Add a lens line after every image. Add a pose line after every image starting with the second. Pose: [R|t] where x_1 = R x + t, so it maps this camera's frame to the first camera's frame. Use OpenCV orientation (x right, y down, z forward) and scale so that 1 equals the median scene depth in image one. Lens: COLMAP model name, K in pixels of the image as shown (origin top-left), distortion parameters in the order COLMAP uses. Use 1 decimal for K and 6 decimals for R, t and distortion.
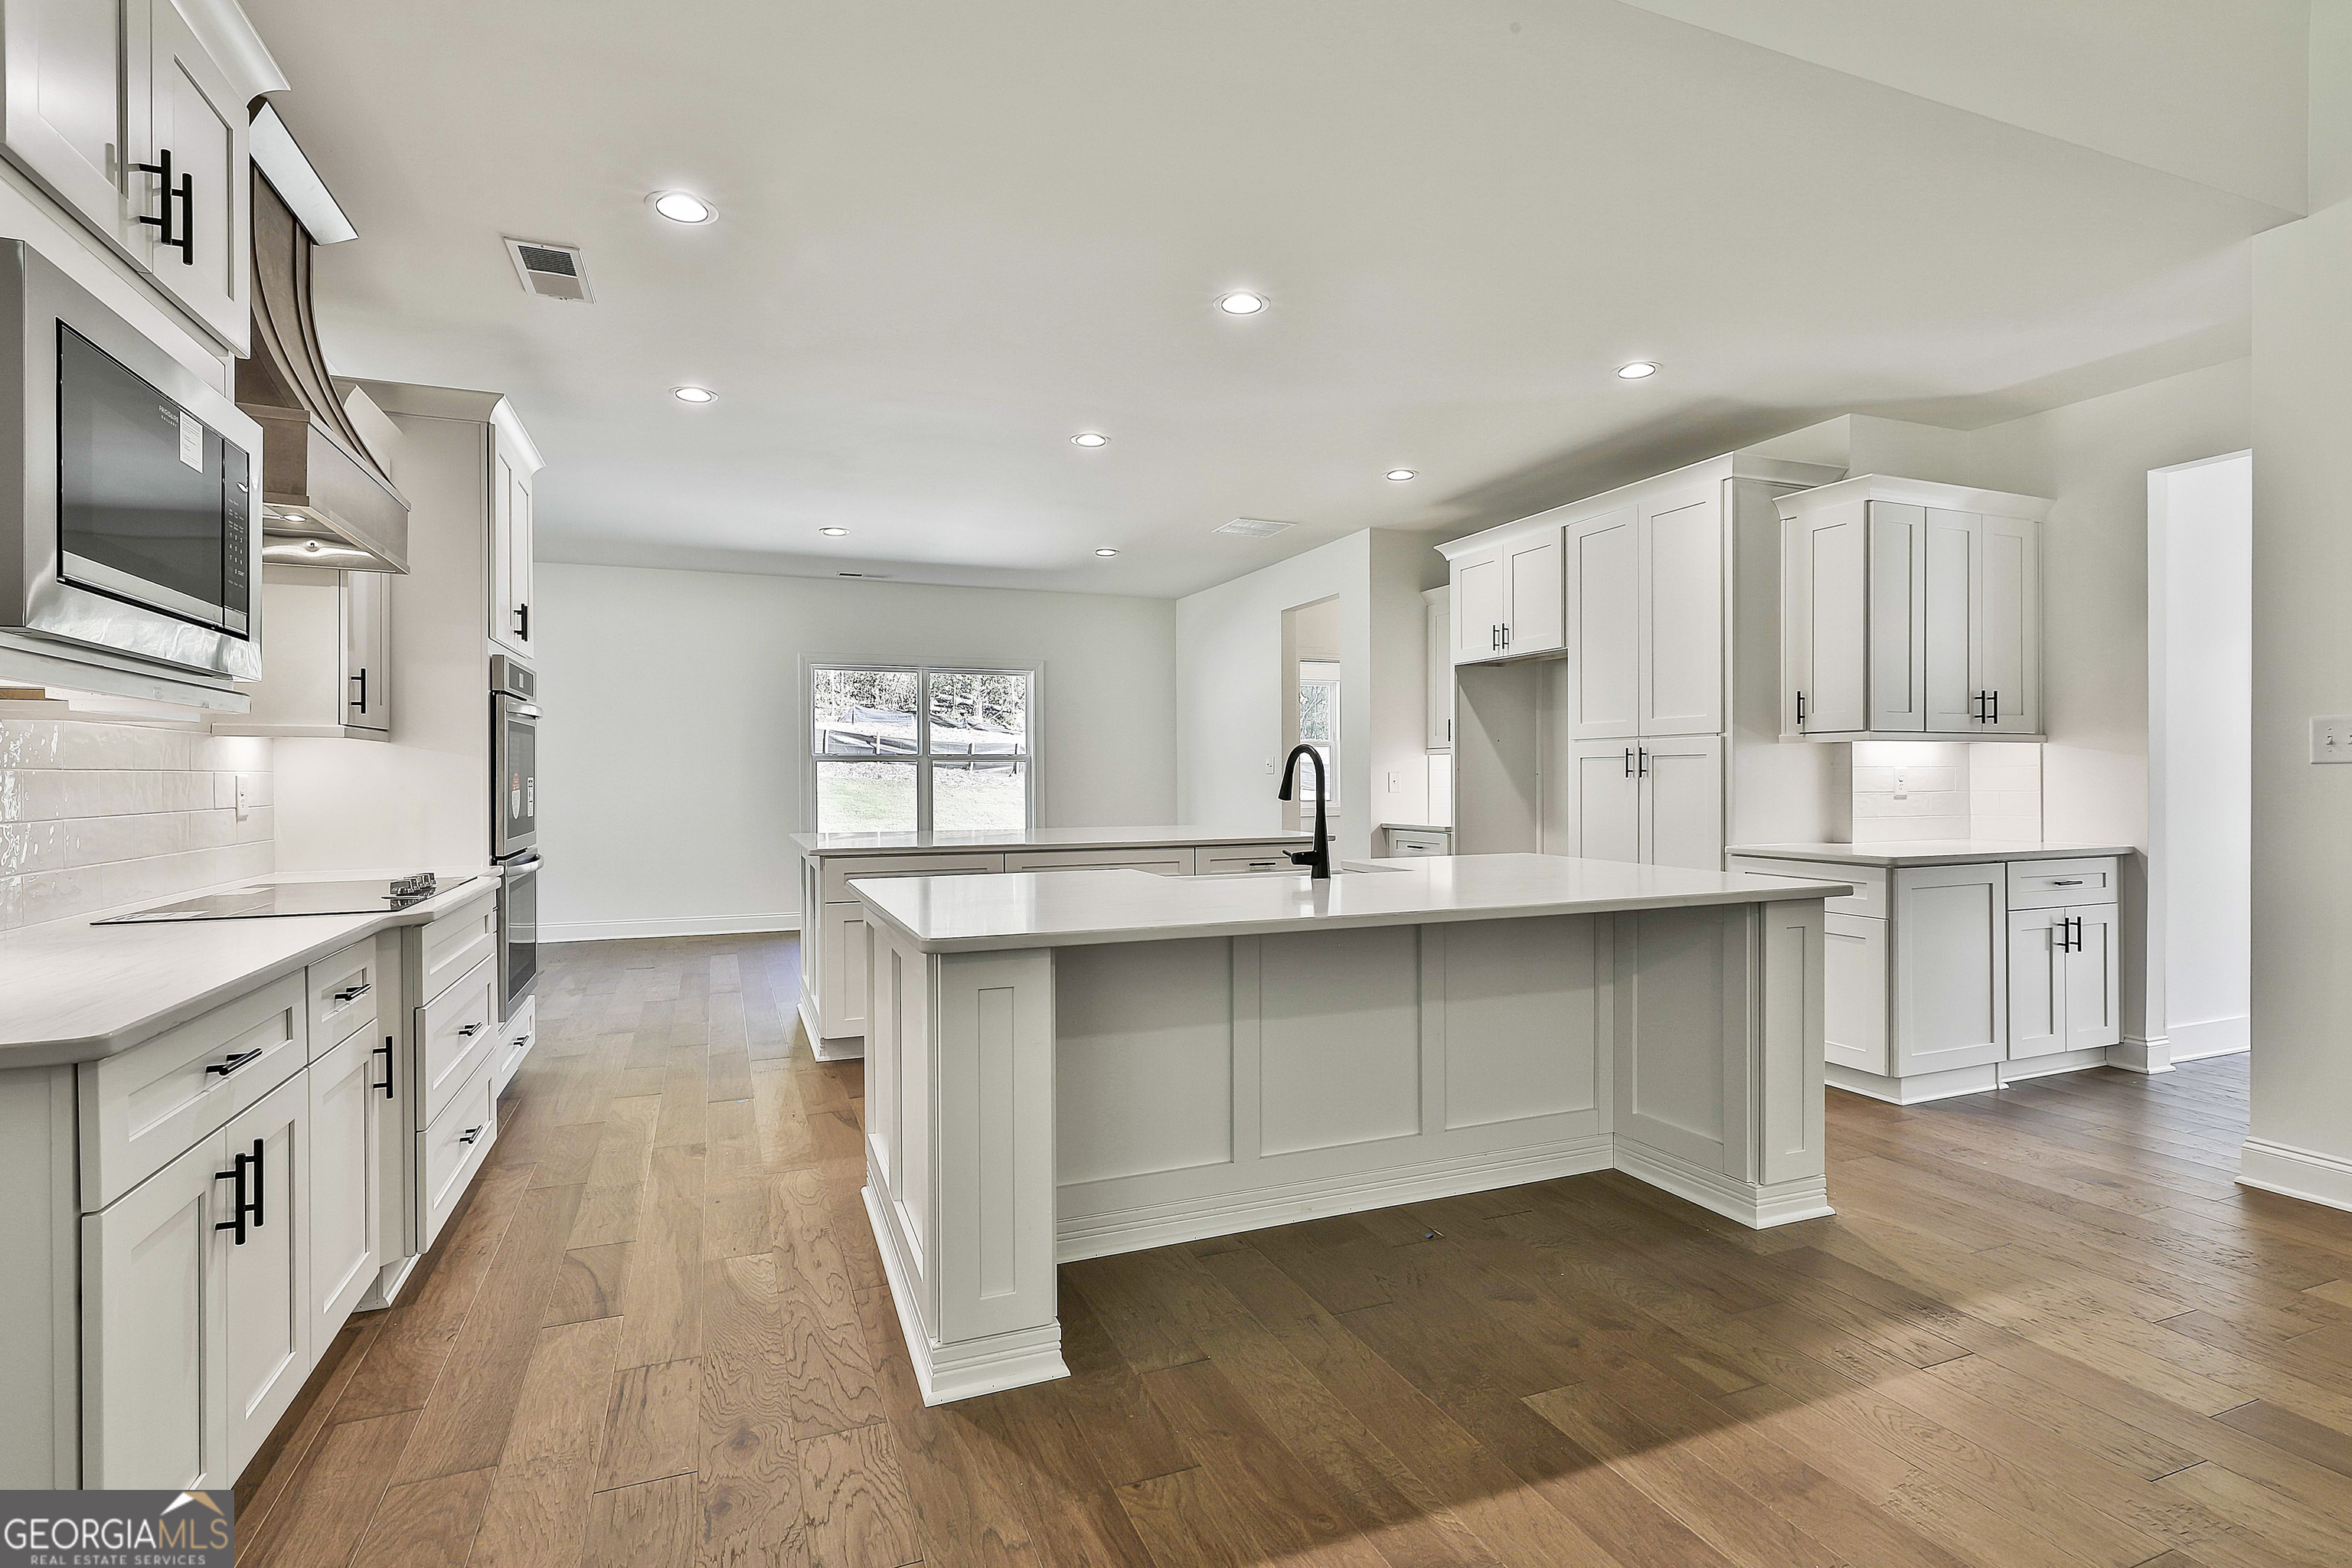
lens RADIAL K [[1134.0, 0, 1189.7], [0, 1134.0, 781.7], [0, 0, 1]] dist [-0.001066, 0.000363]
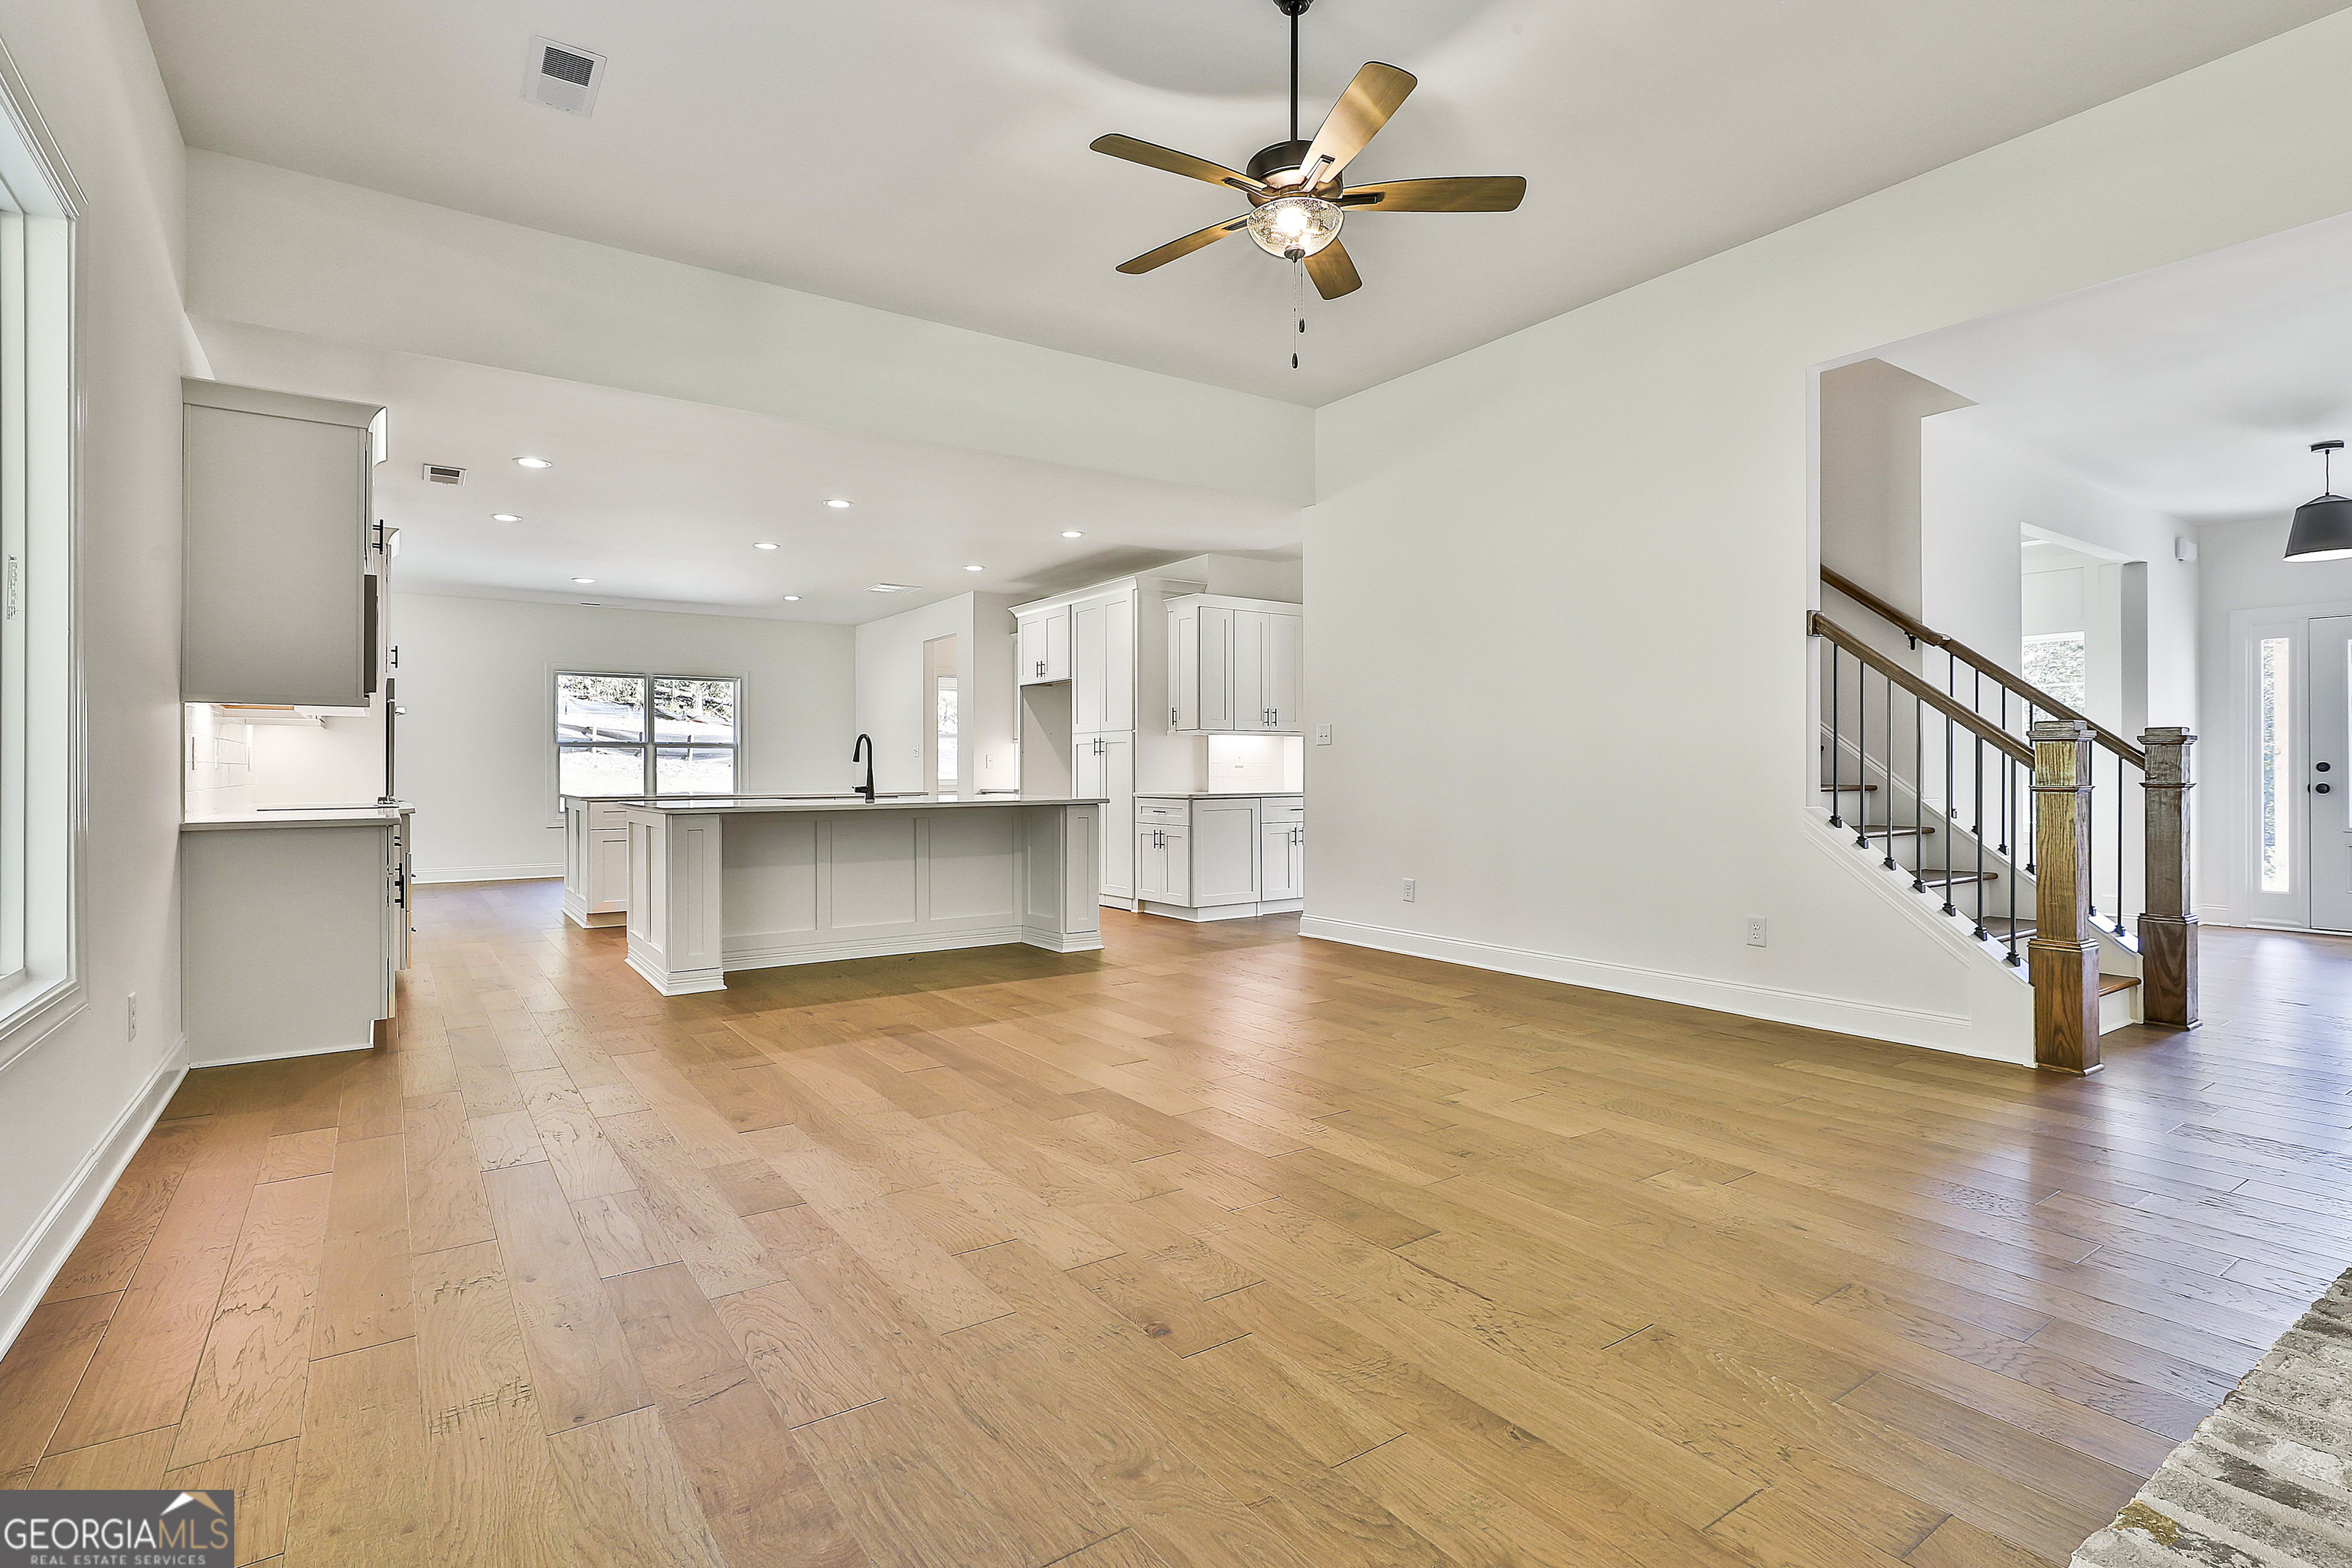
lens RADIAL K [[1122.0, 0, 1180.4], [0, 1122.0, 768.7], [0, 0, 1]] dist [-0.002892, 0.001399]
pose [[0.975698, 0.000707, 0.219120, 0.150659], [0.000719, 0.999979, -0.006425, 0.029966], [-0.219120, 0.006427, 0.975677, -0.752358]]
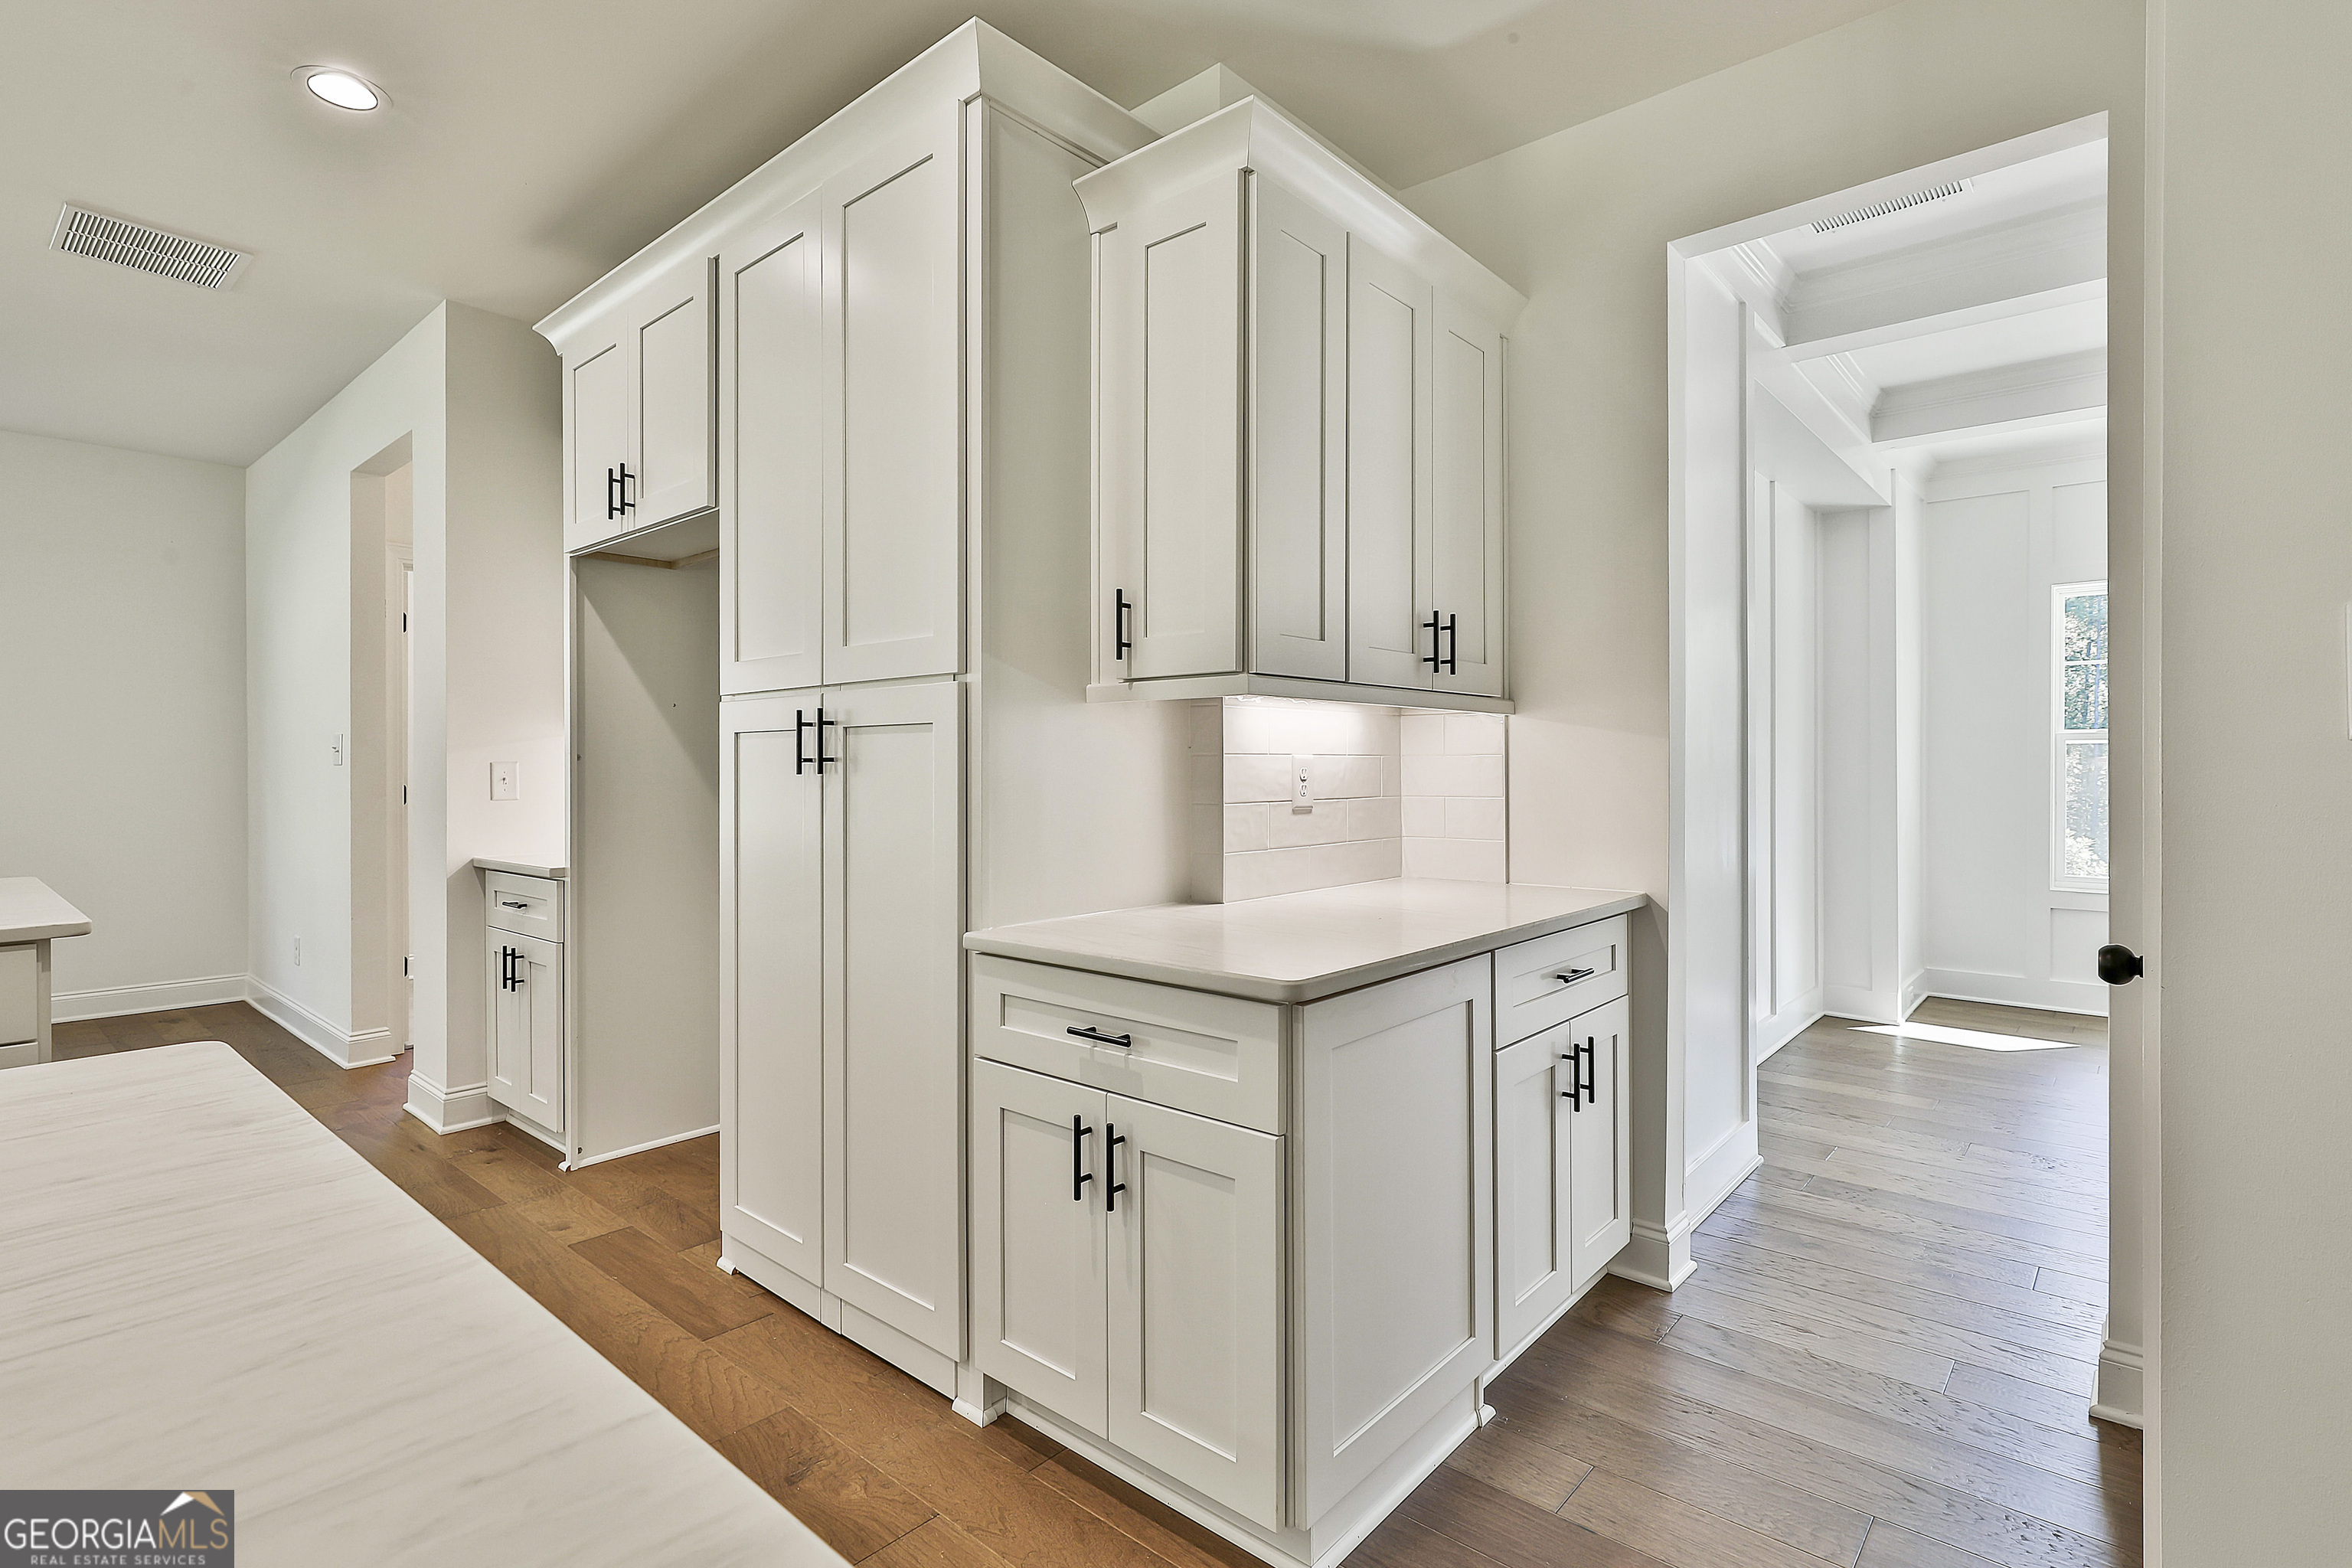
lens RADIAL K [[1122.0, 0, 1180.4], [0, 1122.0, 768.7], [0, 0, 1]] dist [-0.002892, 0.001399]
pose [[0.895920, 0.001718, 0.444213, 0.349220], [0.000630, 0.999987, -0.005138, -0.003703], [-0.444216, 0.004883, 0.895907, 0.566476]]
